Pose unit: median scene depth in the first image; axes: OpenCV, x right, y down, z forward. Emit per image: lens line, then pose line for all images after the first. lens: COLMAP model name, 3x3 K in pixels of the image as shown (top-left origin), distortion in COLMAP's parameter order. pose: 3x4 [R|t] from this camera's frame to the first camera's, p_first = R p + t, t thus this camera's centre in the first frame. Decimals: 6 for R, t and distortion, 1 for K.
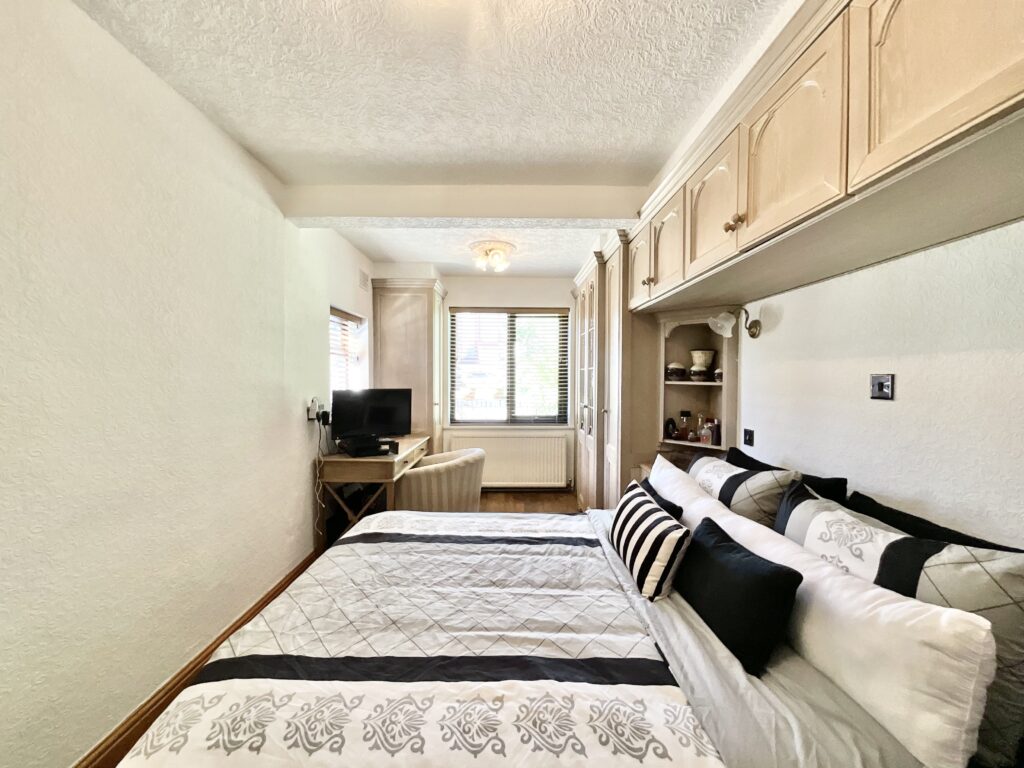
lens RADIAL K [[416.8, 0, 511.2], [0, 416.8, 384.4], [0, 0, 1]] dist [-0.000756, 0.000487]
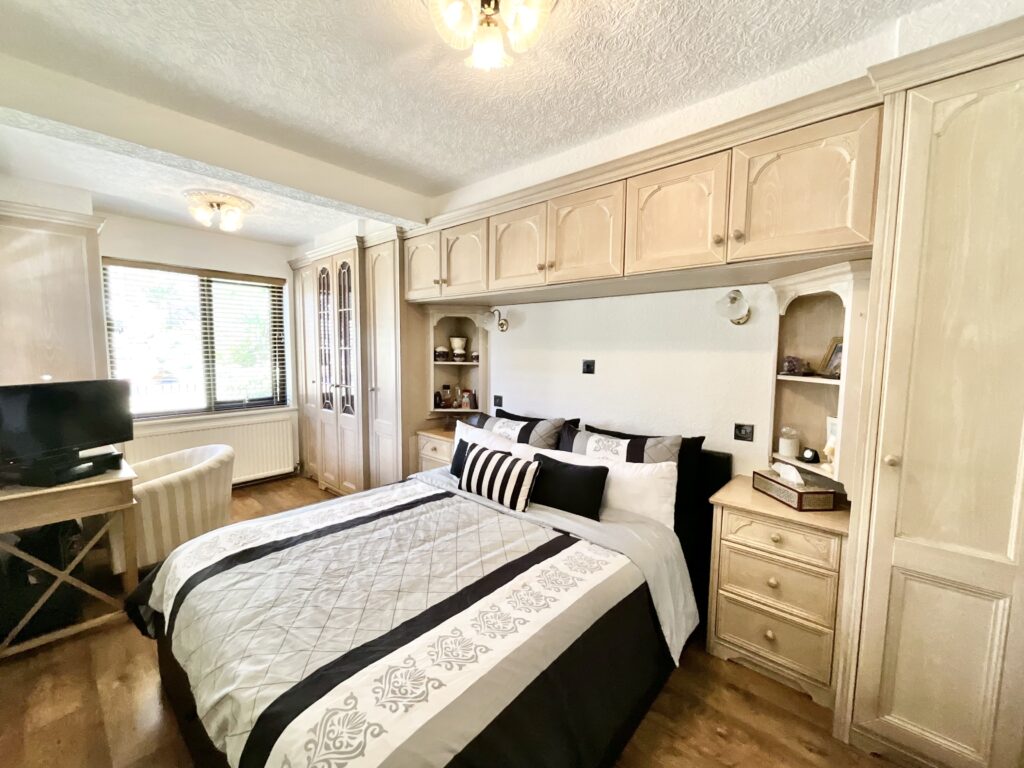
lens RADIAL K [[416.8, 0, 511.2], [0, 416.8, 384.4], [0, 0, 1]] dist [-0.000756, 0.000487]
pose [[0.664914, -0.063110, 0.744249, -0.501309], [0.008362, 0.996991, 0.077071, -0.043011], [-0.746873, -0.045023, 0.663441, 0.022946]]
